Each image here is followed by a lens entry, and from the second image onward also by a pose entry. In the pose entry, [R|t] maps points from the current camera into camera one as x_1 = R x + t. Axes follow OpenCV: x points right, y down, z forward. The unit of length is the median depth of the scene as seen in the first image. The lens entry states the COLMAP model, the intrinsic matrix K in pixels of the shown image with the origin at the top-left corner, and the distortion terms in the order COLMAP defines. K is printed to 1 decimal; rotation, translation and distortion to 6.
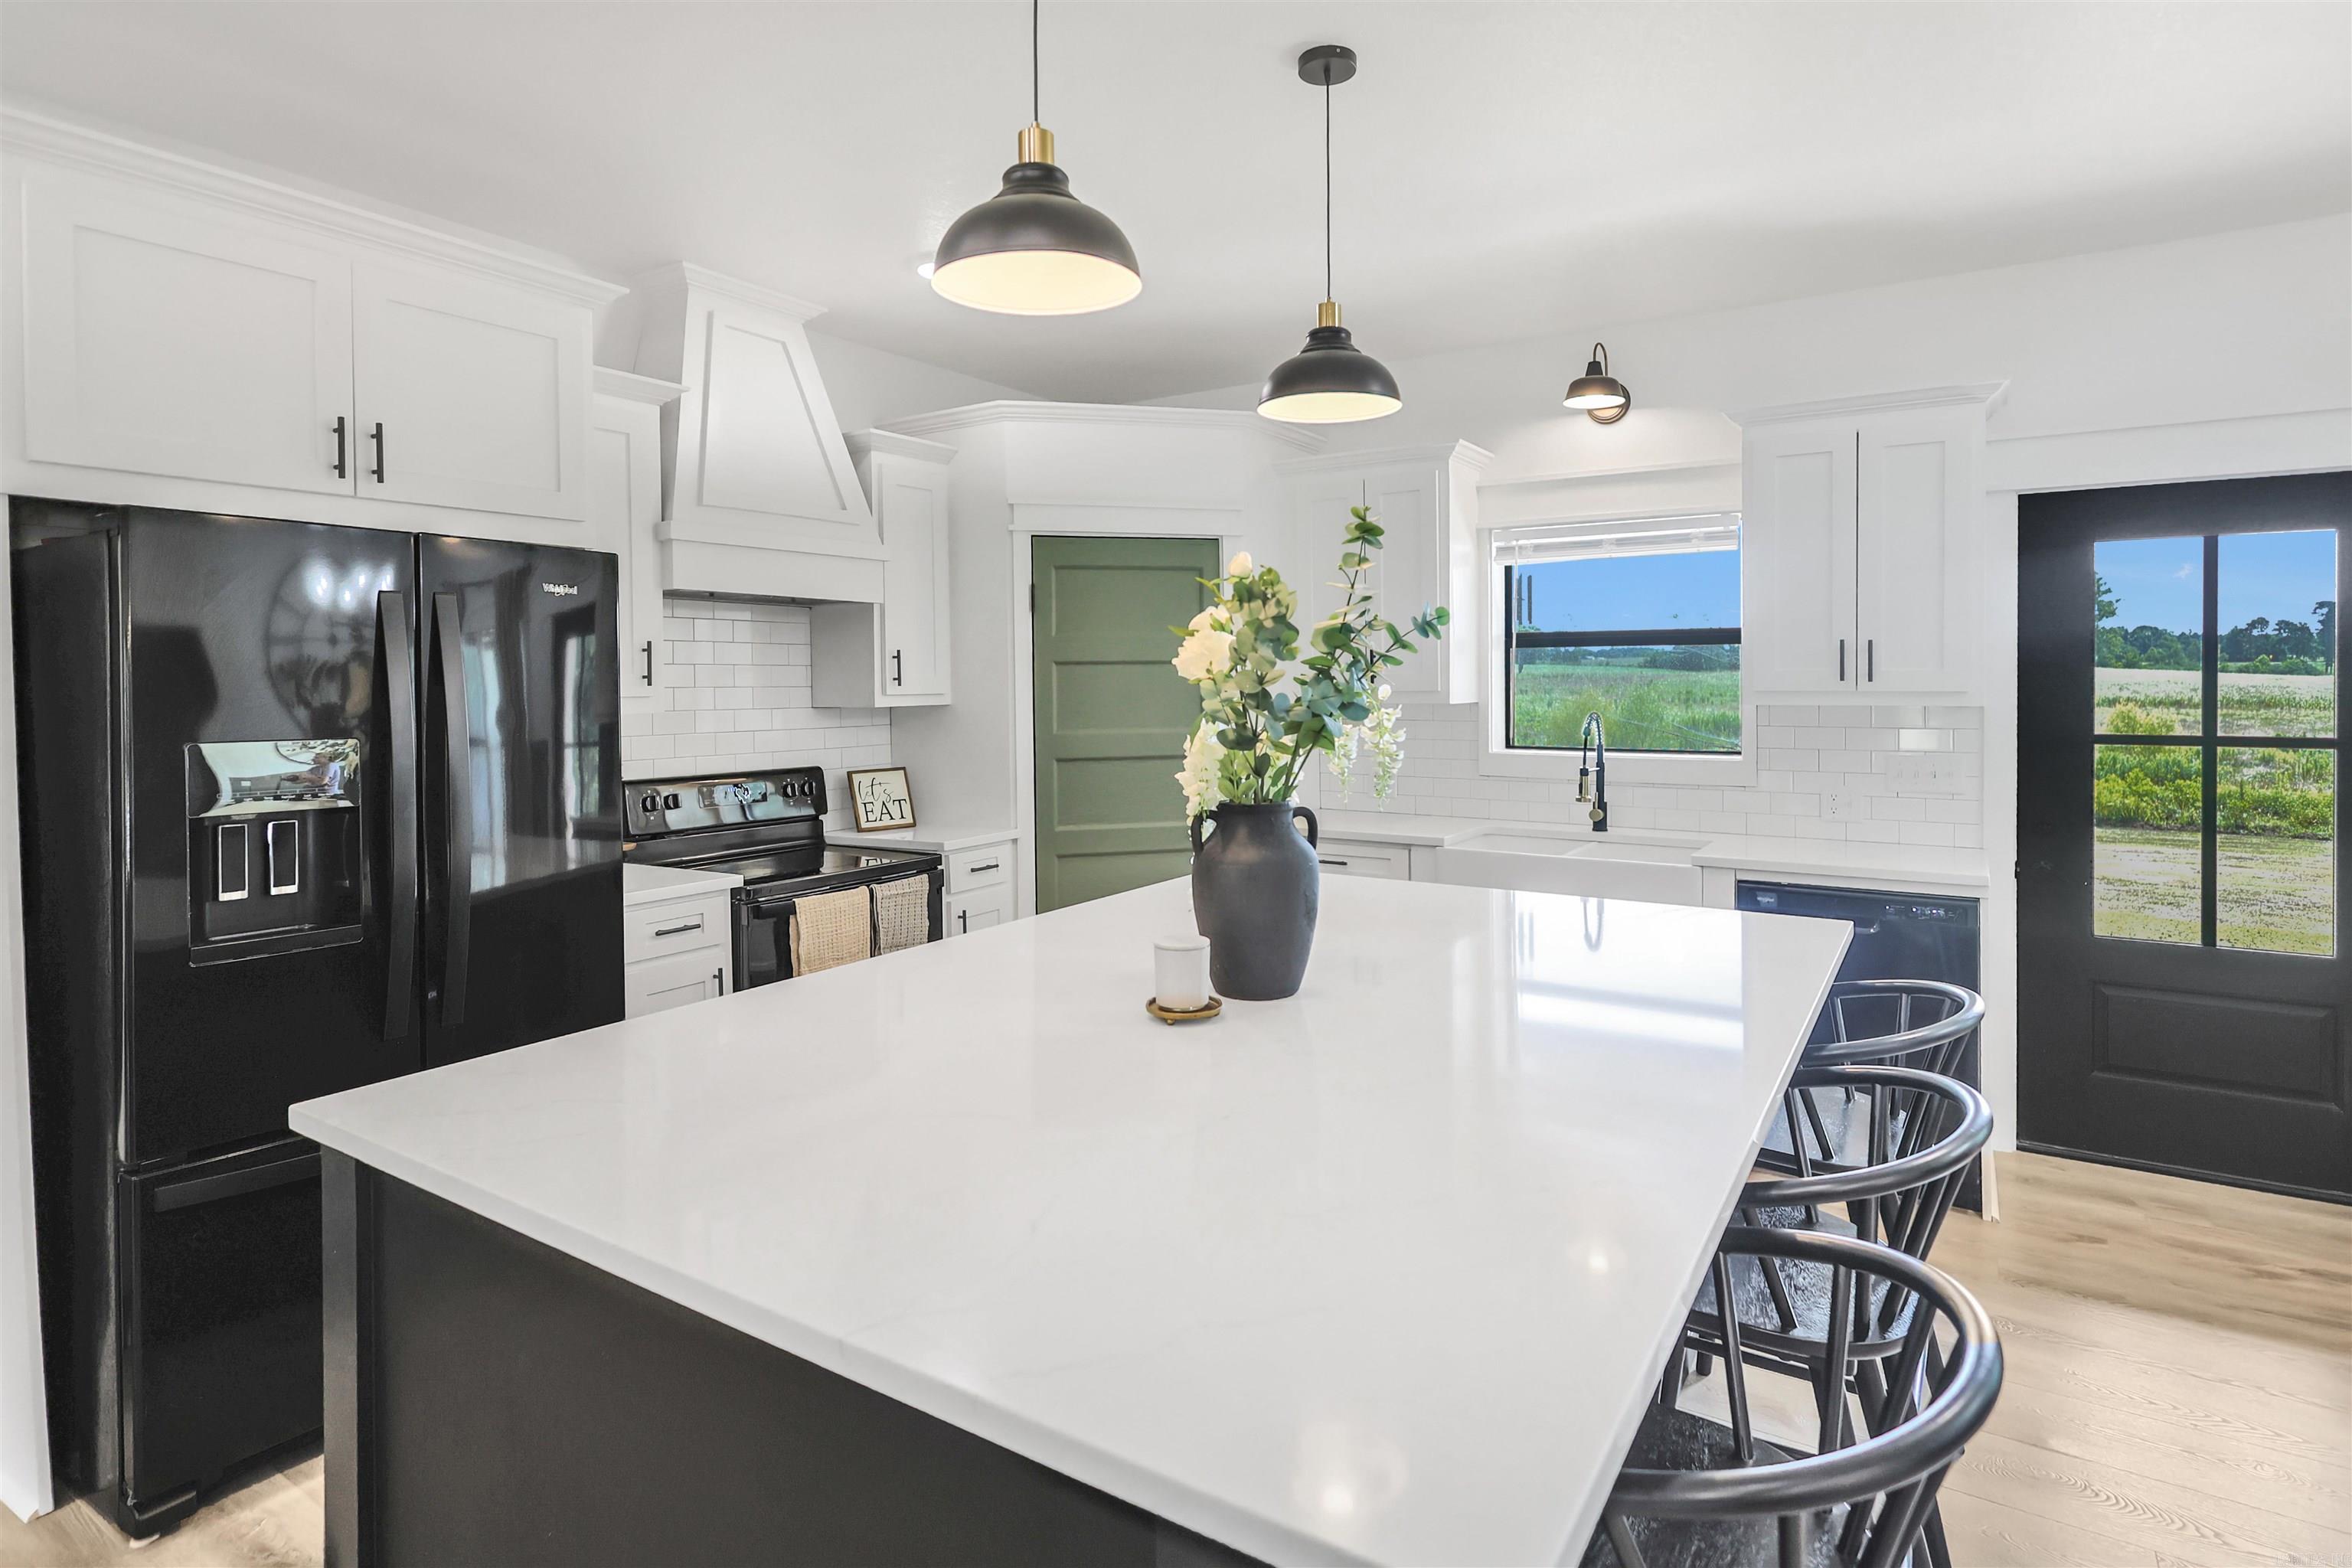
lens RADIAL K [[1181.7, 0, 1165.8], [0, 1181.7, 686.2], [0, 0, 1]] dist [-0.001873, 0.000294]
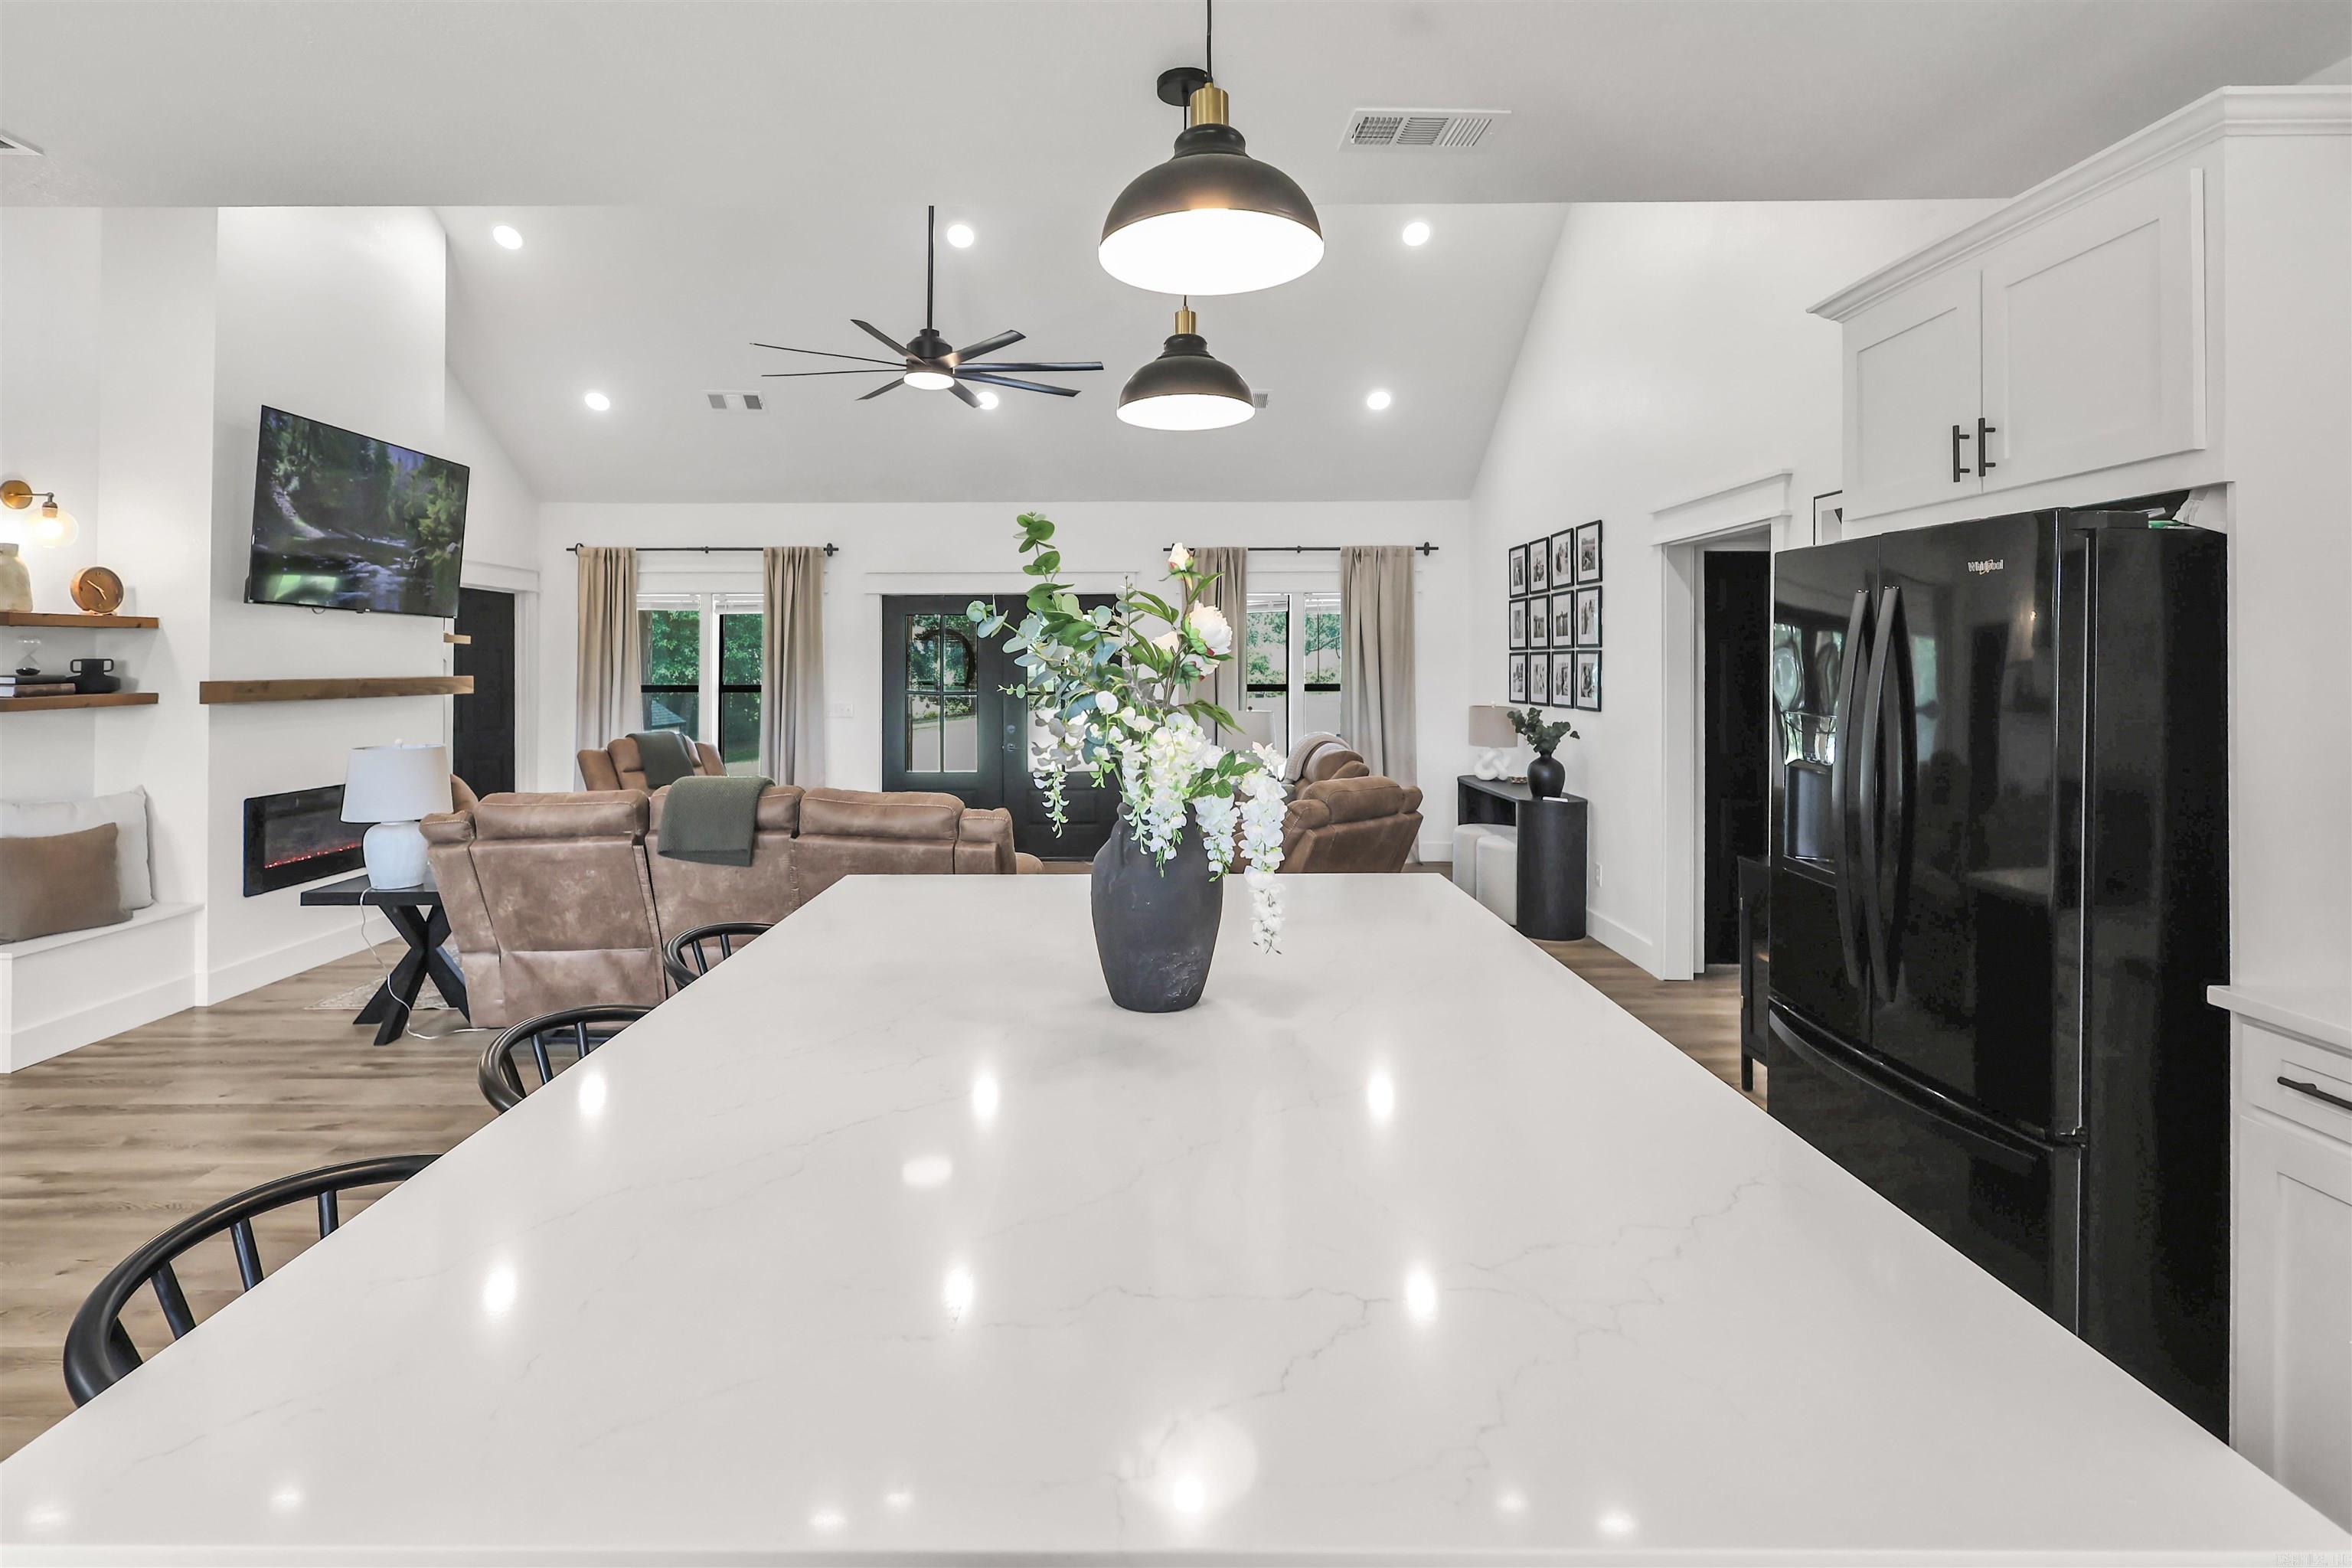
lens RADIAL K [[1127.2, 0, 1152.9], [0, 1127.2, 653.7], [0, 0, 1]] dist [-0.011335, 0.003383]
pose [[-0.828162, 0.000826, -0.560488, 0.322499], [0.002991, 0.999991, -0.002945, -0.013328], [0.560480, -0.004116, -0.828158, 0.979918]]
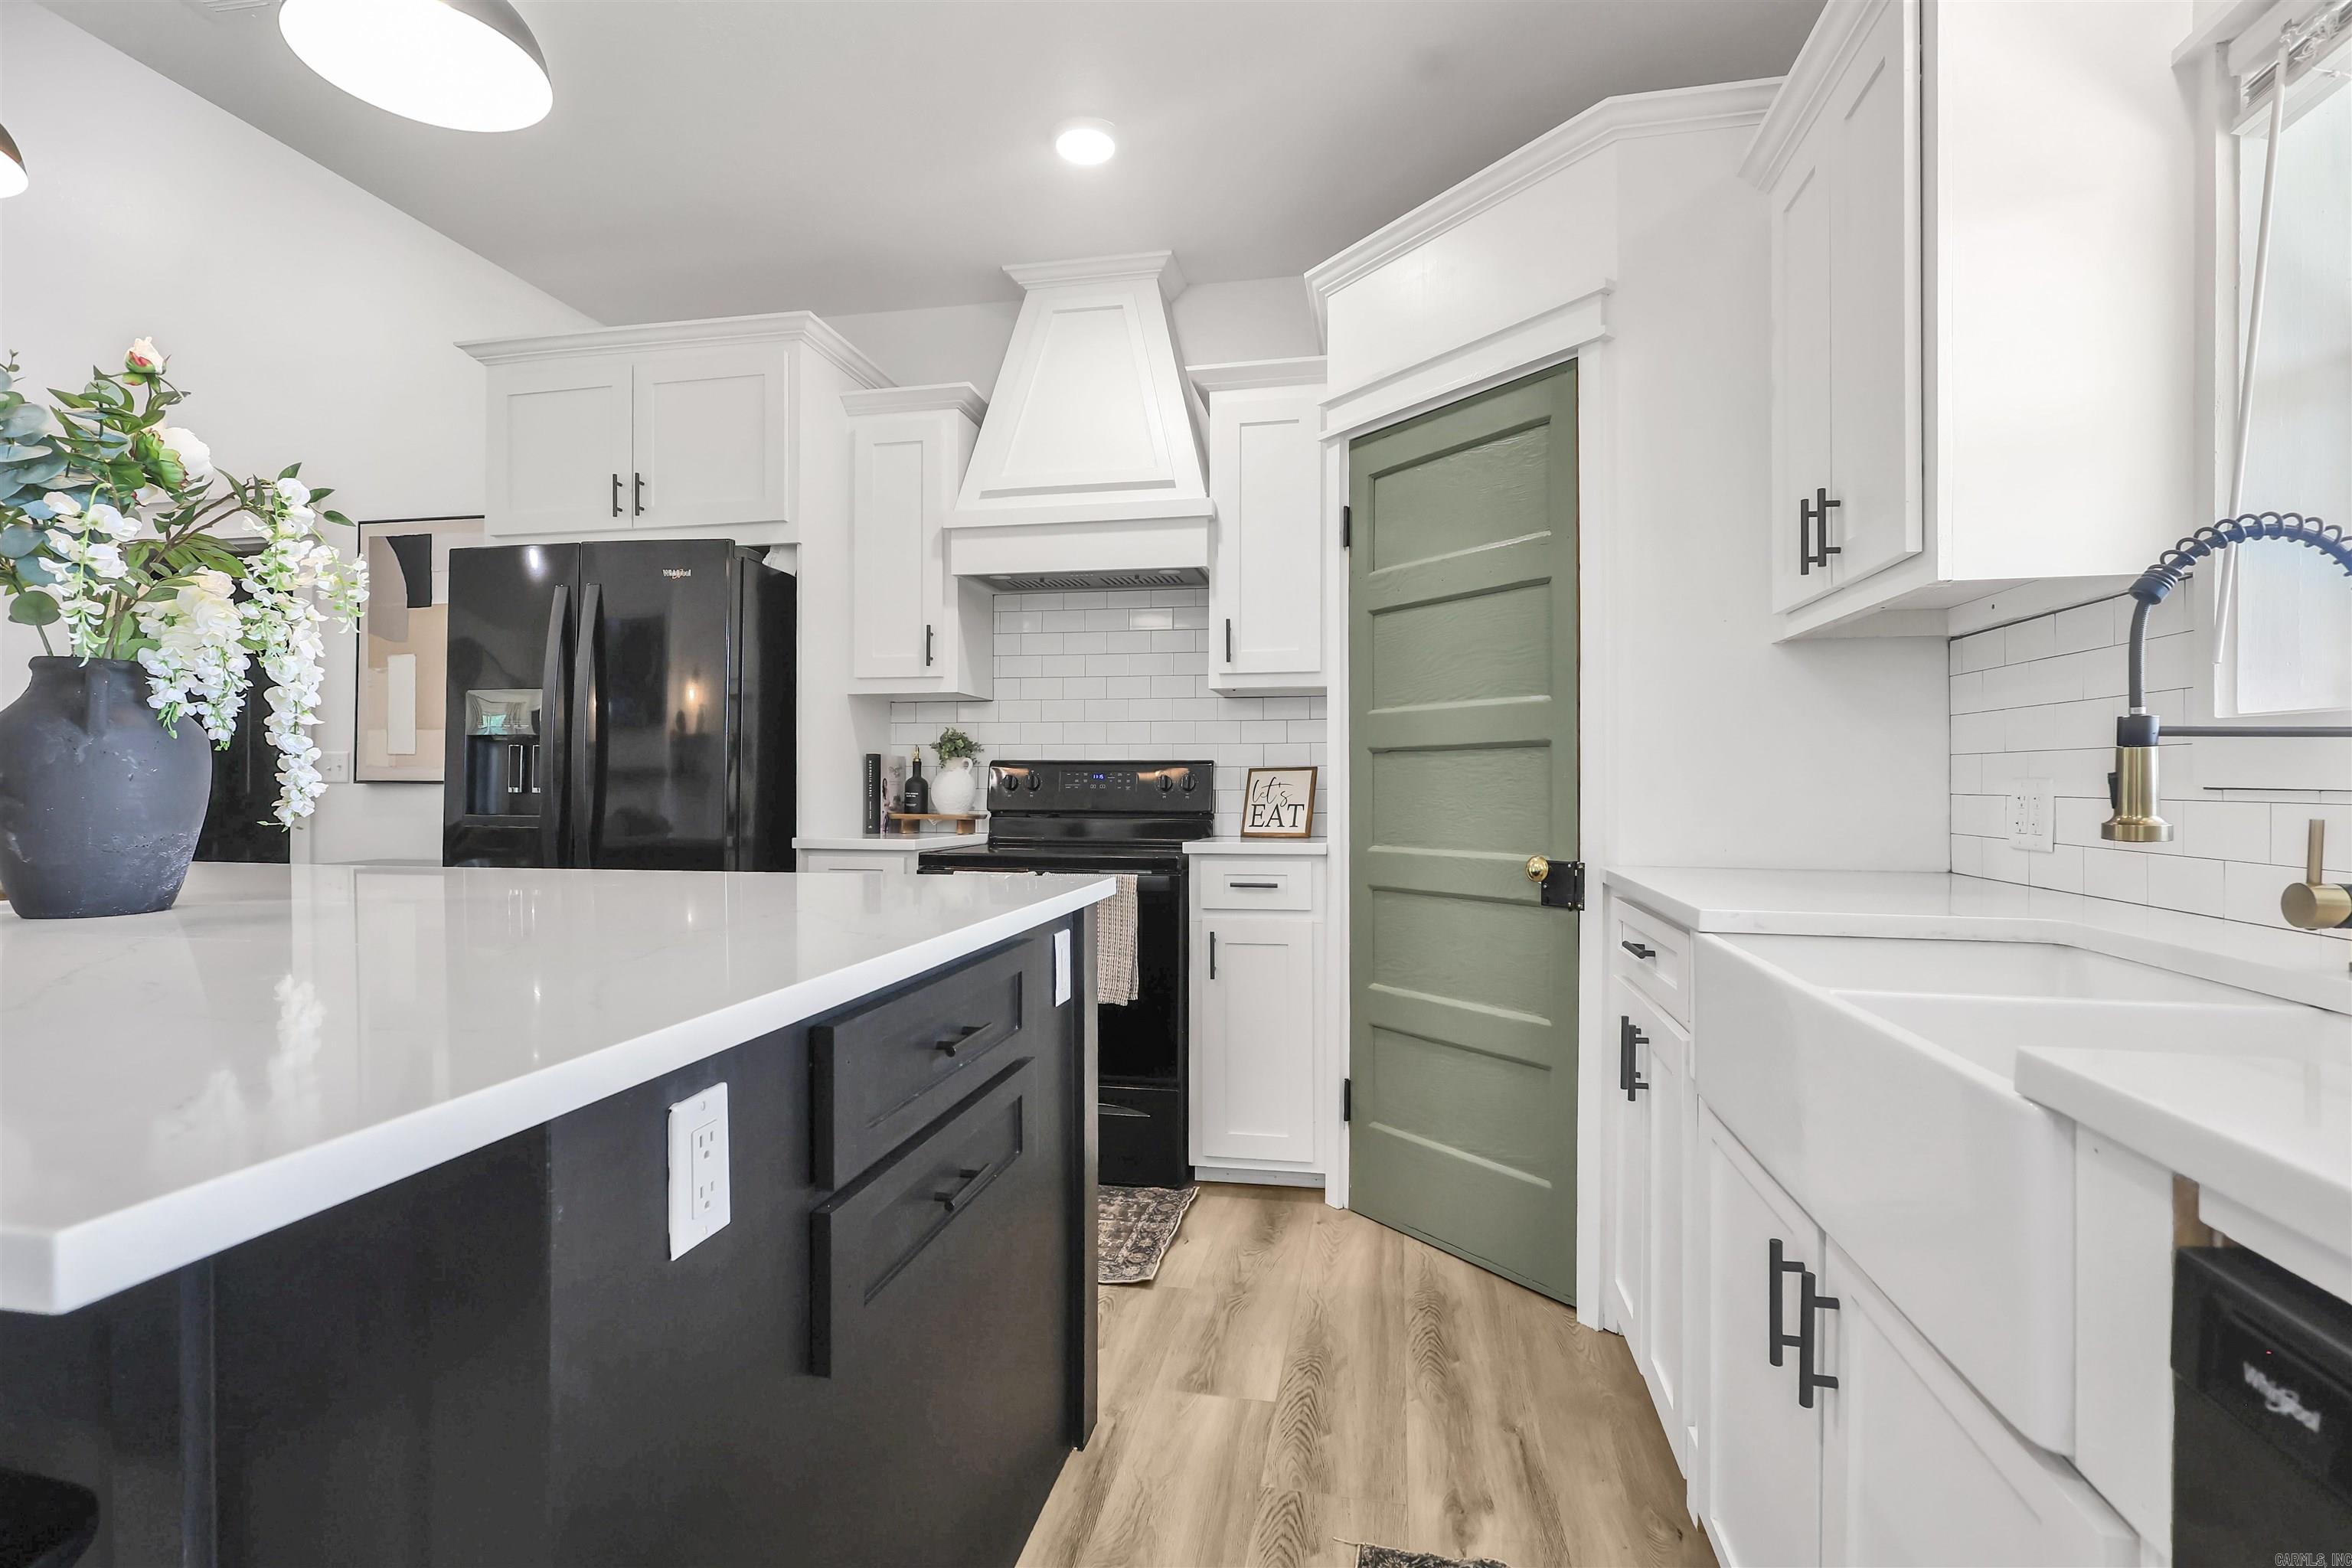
lens RADIAL K [[1127.2, 0, 1167.2], [0, 1127.2, 765.8], [0, 0, 1]] dist [-0.011335, 0.003383]
pose [[0.385483, 0.002851, -0.922711, 0.558200], [-0.001482, 0.999996, 0.002470, 0.083269], [0.922714, 0.000415, 0.385486, 0.747898]]
